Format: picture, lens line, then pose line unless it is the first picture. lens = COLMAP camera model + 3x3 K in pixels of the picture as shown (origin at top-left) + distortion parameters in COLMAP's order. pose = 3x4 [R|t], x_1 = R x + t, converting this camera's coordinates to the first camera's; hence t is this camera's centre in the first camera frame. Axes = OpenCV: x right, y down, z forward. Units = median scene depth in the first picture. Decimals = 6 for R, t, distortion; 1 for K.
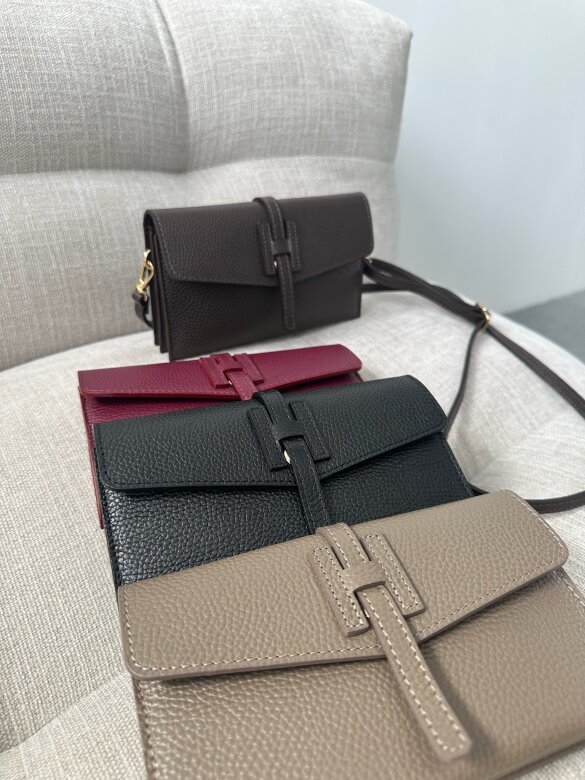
lens RADIAL K [[580.8, 0, 295.0], [0, 580.8, 391.7], [0, 0, 1]] dist [-0.057015, 0.006561]
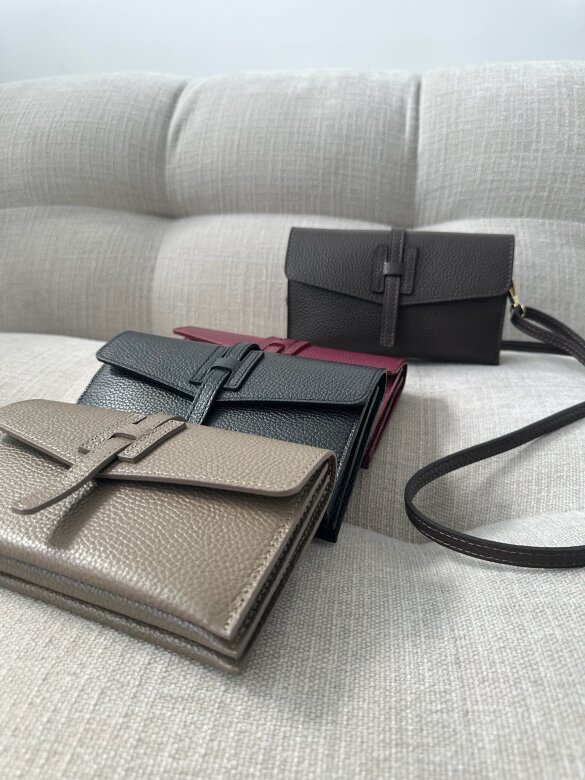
lens RADIAL K [[580.8, 0, 294.2], [0, 580.8, 392.4], [0, 0, 1]] dist [-0.057015, 0.006561]
pose [[0.713939, 0.200457, -0.670900, 0.494080], [-0.336831, 0.938322, -0.078079, 0.090940], [0.613869, 0.281723, 0.737426, 0.126684]]
